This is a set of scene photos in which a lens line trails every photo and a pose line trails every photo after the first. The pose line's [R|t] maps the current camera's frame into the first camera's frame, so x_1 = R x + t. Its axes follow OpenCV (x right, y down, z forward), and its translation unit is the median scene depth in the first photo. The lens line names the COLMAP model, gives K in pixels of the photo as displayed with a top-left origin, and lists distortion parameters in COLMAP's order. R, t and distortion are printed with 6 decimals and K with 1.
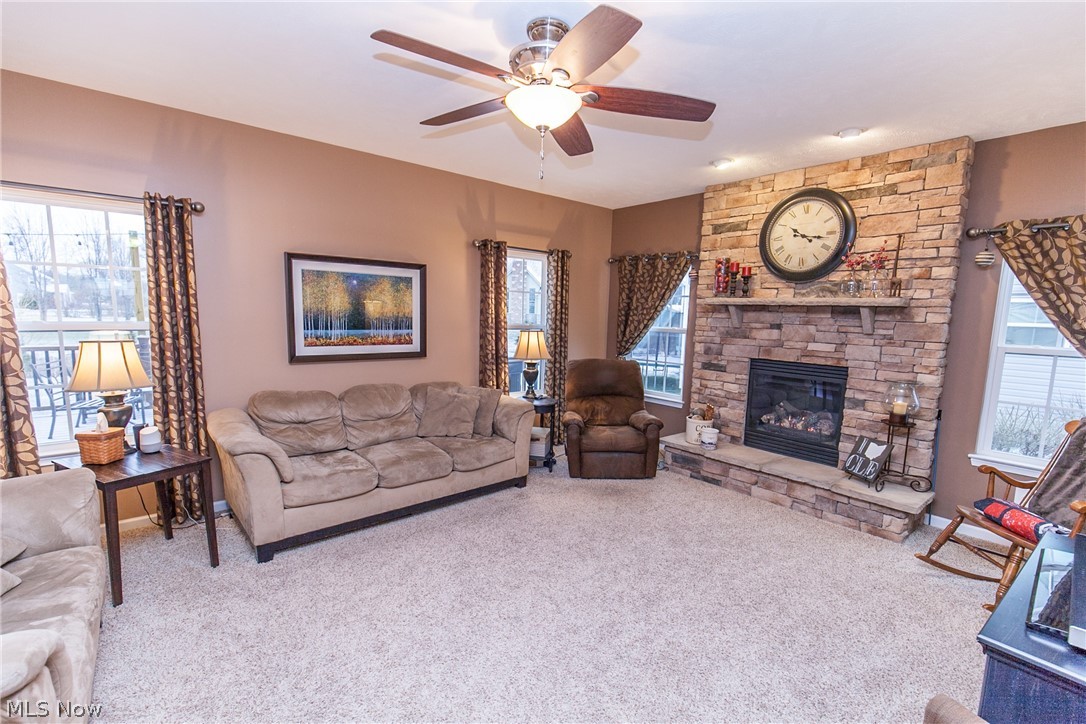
lens RADIAL K [[489.4, 0, 545.0], [0, 489.4, 373.4], [0, 0, 1]] dist [0.007849, -0.002800]
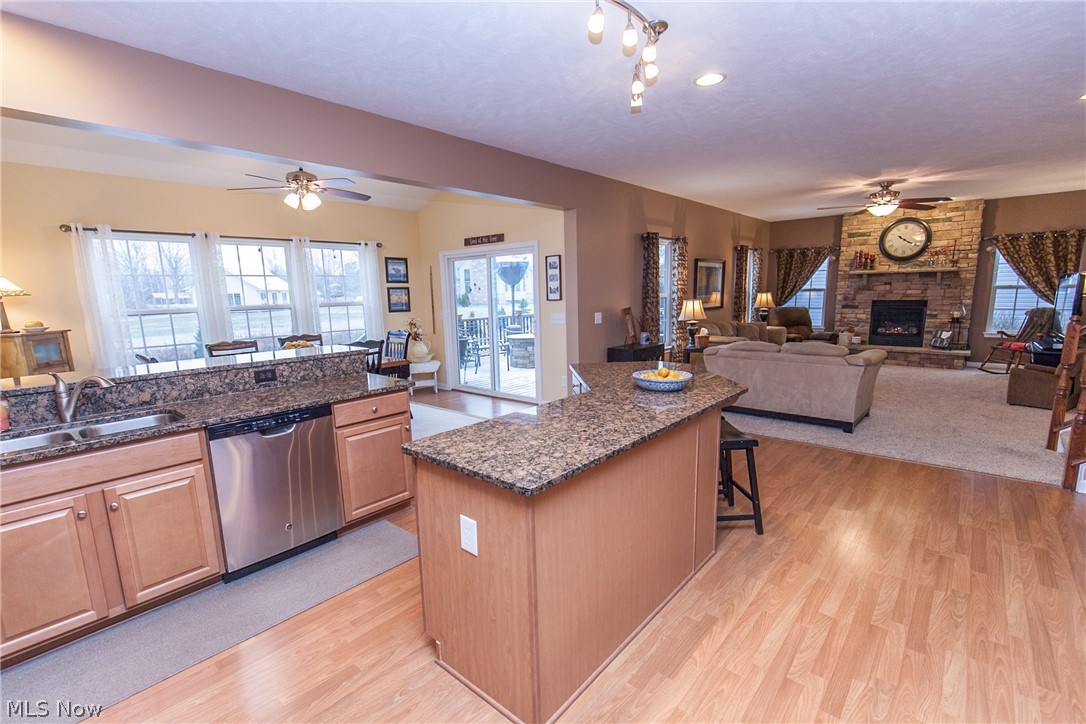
lens RADIAL K [[489.4, 0, 545.0], [0, 489.4, 373.4], [0, 0, 1]] dist [0.007849, -0.002800]
pose [[0.987367, -0.073411, 0.140419, -1.342893], [0.067362, 0.996604, 0.047365, 0.090626], [-0.143419, -0.037308, 0.988959, -0.895174]]
